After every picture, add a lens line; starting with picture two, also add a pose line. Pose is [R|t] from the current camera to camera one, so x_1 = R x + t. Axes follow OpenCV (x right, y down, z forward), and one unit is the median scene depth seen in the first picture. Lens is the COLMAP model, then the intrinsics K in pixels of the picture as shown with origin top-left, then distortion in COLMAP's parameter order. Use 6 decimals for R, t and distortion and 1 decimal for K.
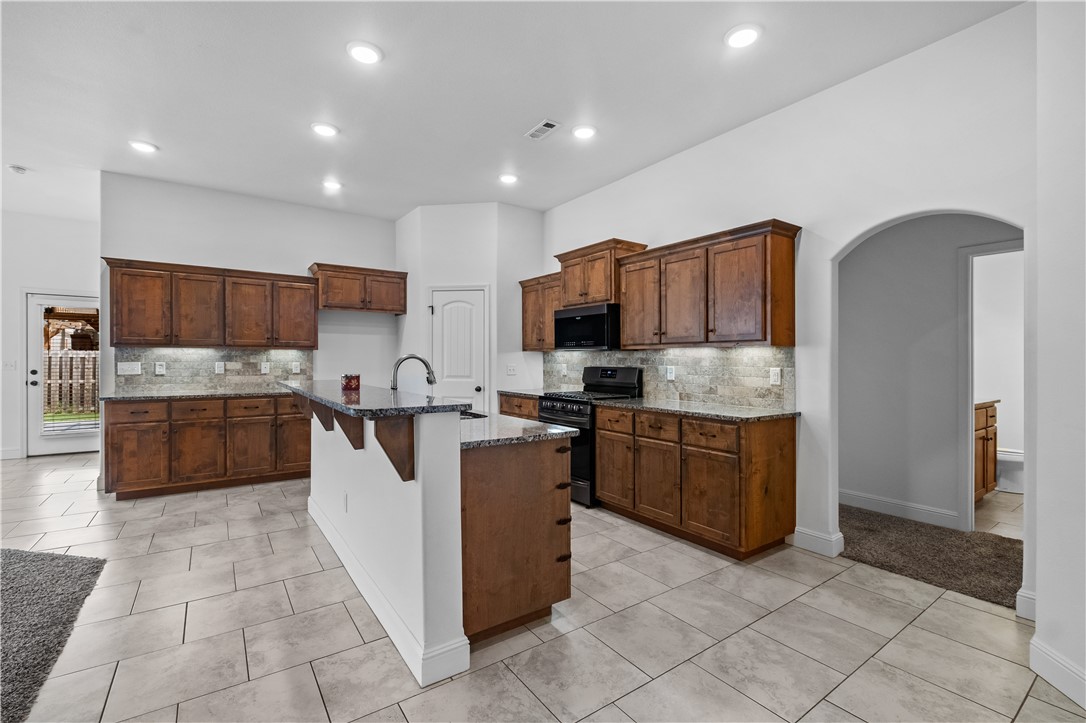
lens RADIAL K [[477.0, 0, 541.0], [0, 477.0, 356.6], [0, 0, 1]] dist [-0.001957, -0.000877]
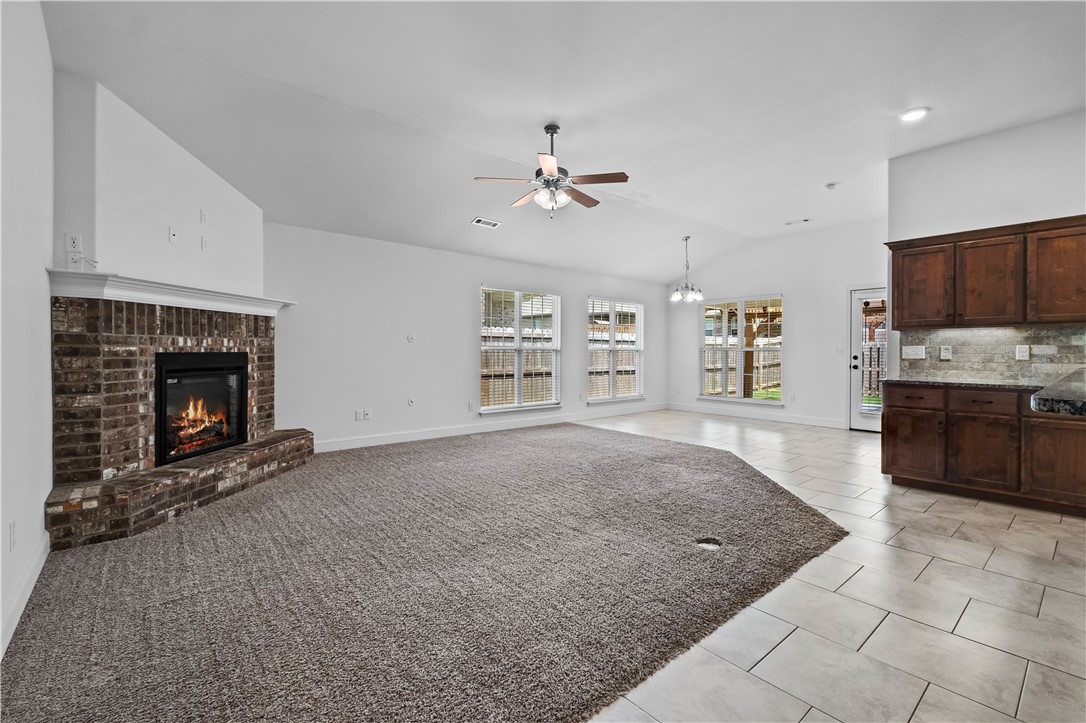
lens RADIAL K [[477.0, 0, 541.0], [0, 477.0, 356.6], [0, 0, 1]] dist [-0.001957, -0.000877]
pose [[0.094142, 0.007365, -0.995532, 0.030112], [0.003995, 0.999962, 0.007775, 0.023812], [0.995551, -0.004709, 0.094109, 0.160982]]
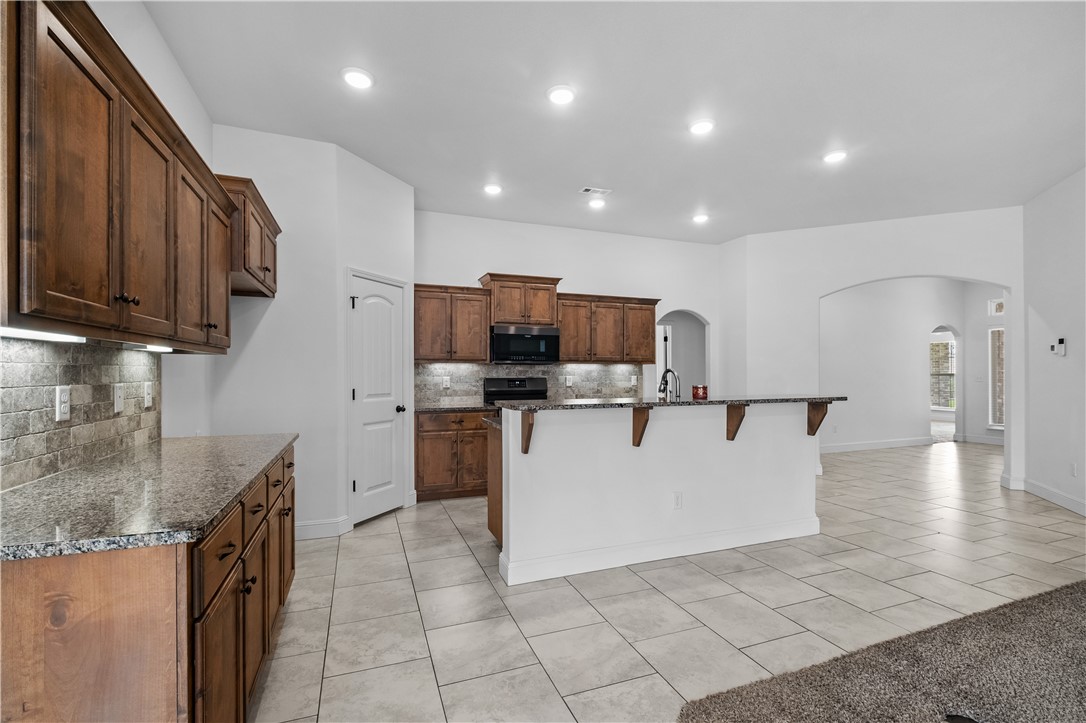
lens RADIAL K [[476.2, 0, 542.3], [0, 476.2, 368.0], [0, 0, 1]] dist [0.000005, -0.000002]
pose [[0.236505, 0.003230, 0.971625, -1.028824], [-0.004648, 0.999987, -0.002193, -0.000795], [-0.971619, -0.003997, 0.236517, 0.685758]]
